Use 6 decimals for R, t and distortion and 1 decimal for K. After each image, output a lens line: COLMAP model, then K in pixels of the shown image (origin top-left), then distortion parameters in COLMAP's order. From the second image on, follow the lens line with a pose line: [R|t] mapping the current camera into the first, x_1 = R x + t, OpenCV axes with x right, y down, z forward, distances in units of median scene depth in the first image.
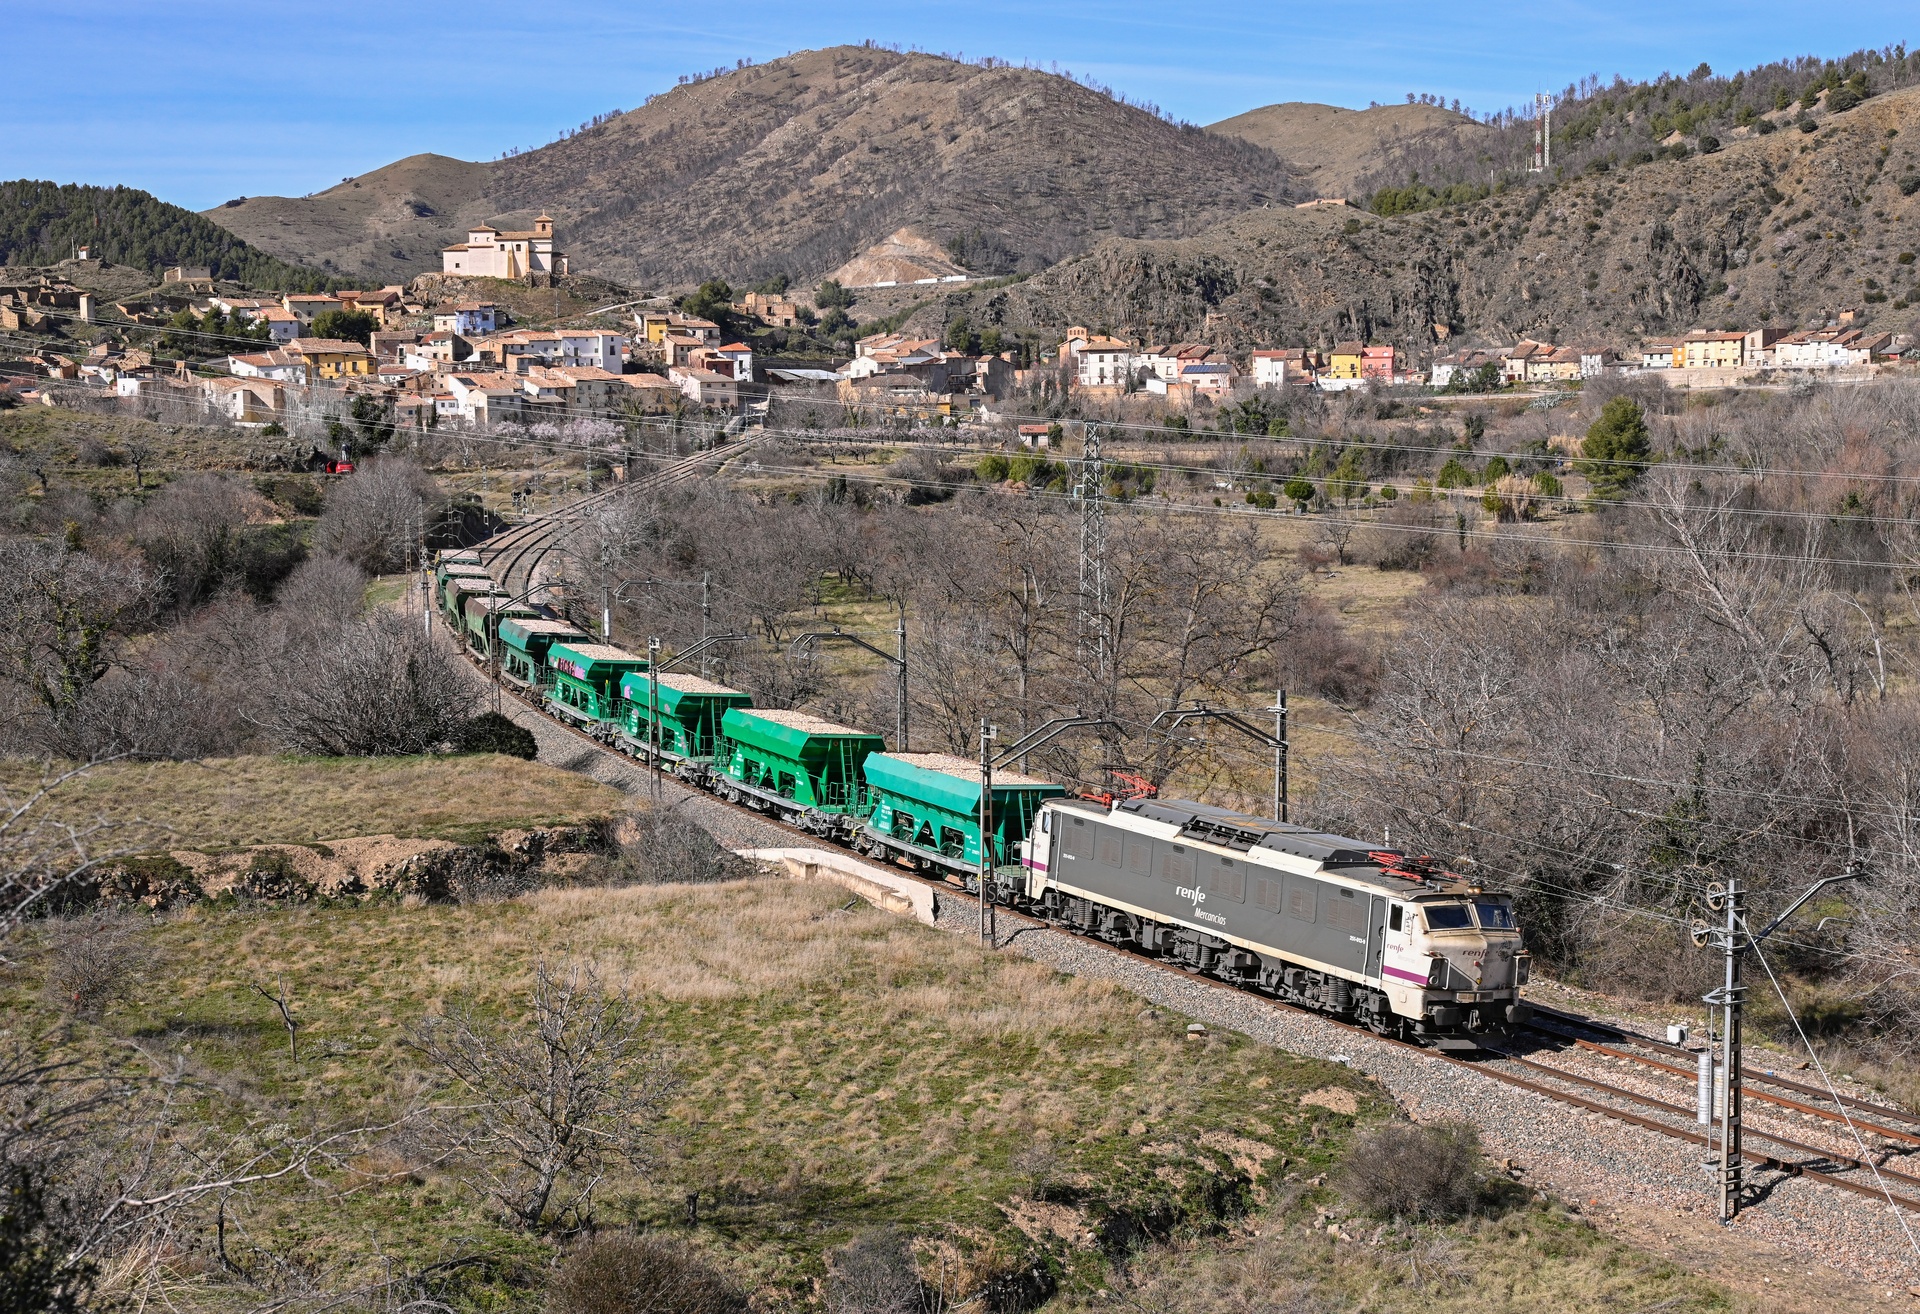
lens RADIAL K [[2802.1, 0, 958.7], [0, 2802.1, 659.7], [0, 0, 1]] dist [0.035959, 0.000000]
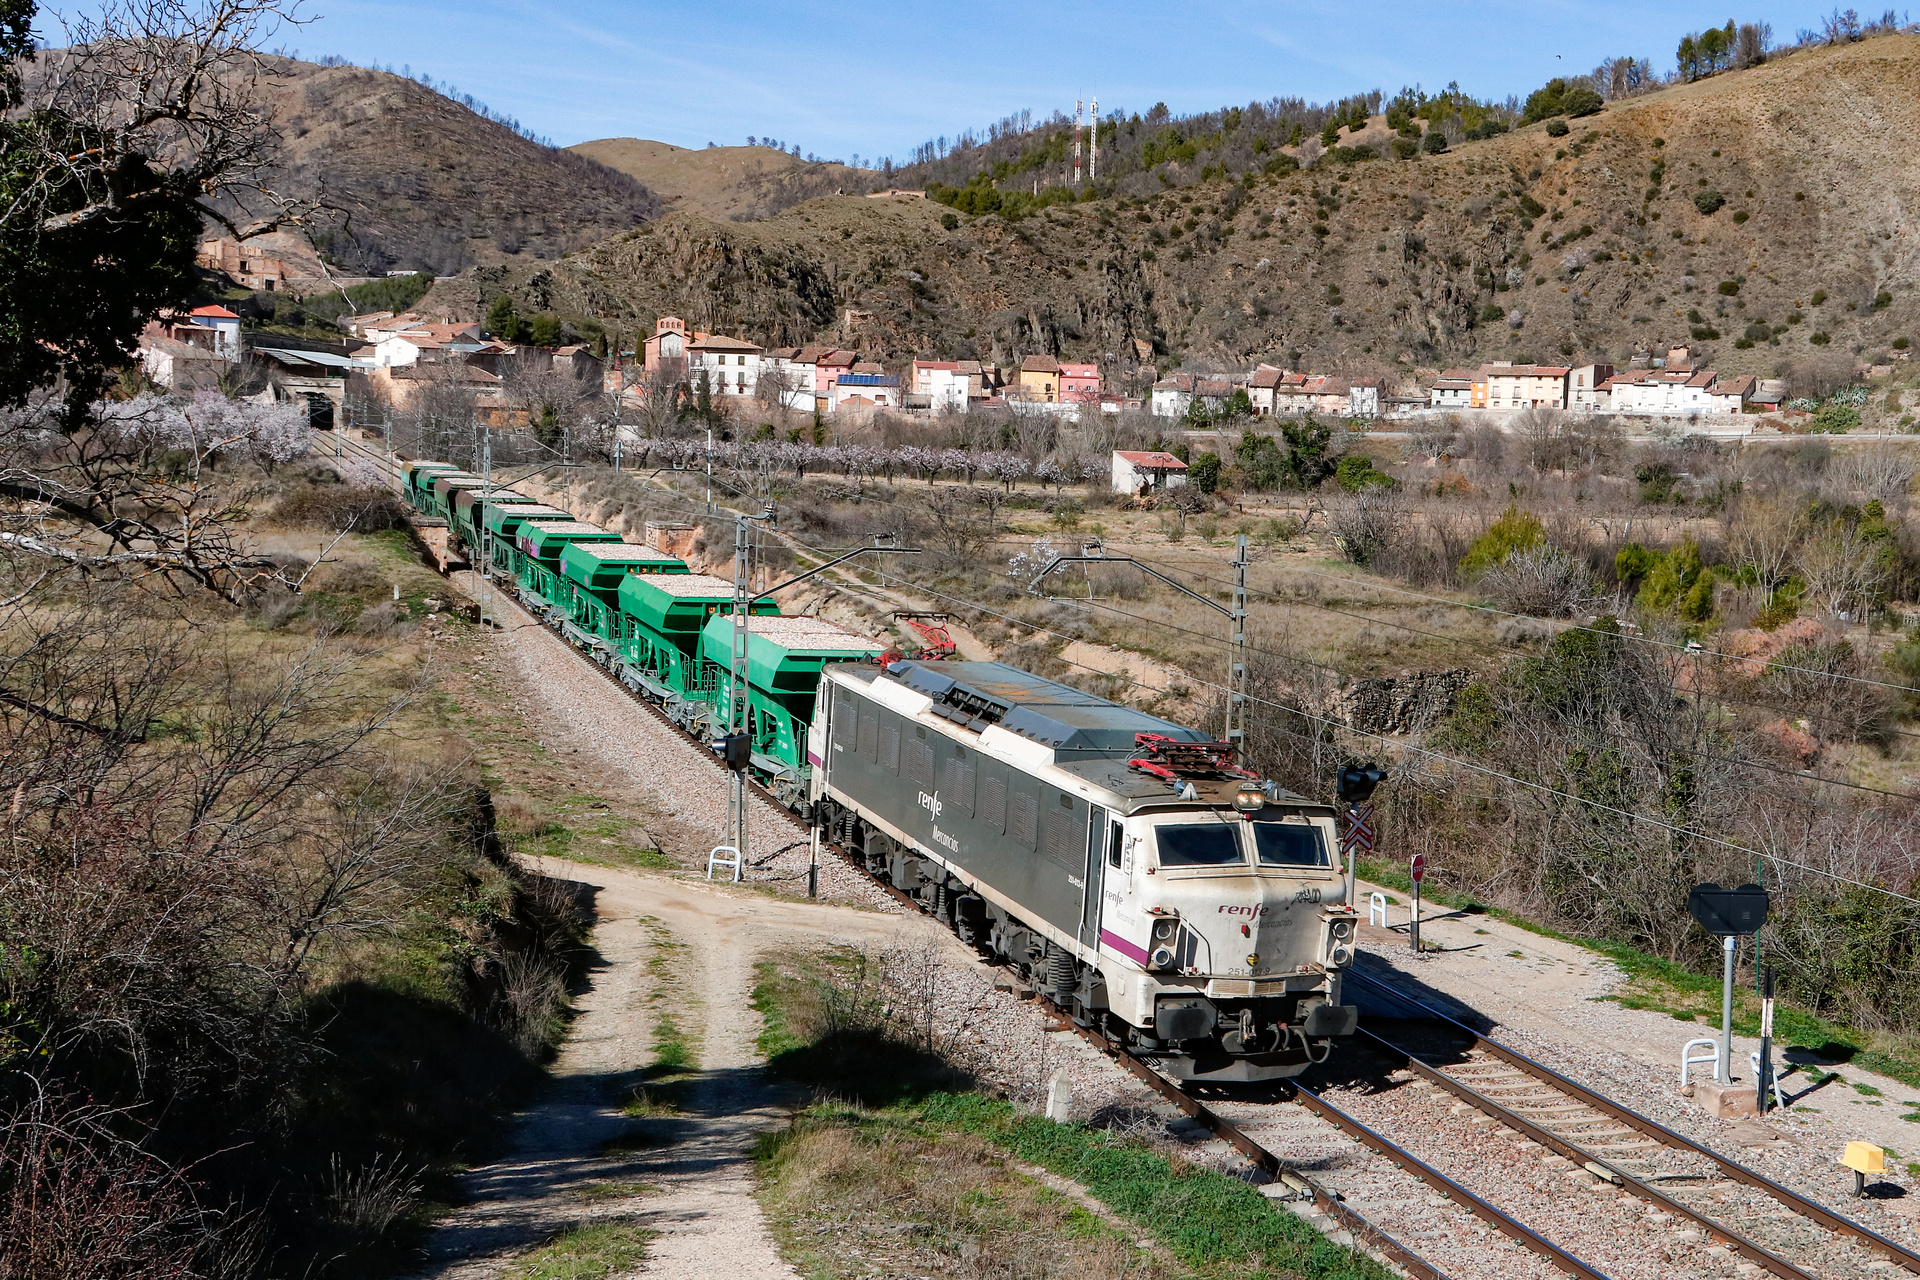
lens RADIAL K [[2314.5, 0, 963.0], [0, 2314.5, 636.4], [0, 0, 1]] dist [0.049457, 0.000000]
pose [[0.946078, 0.015904, 0.323547, -0.086868], [-0.014095, 0.999869, -0.007934, -0.029761], [-0.323631, 0.002946, 0.946179, 0.395521]]
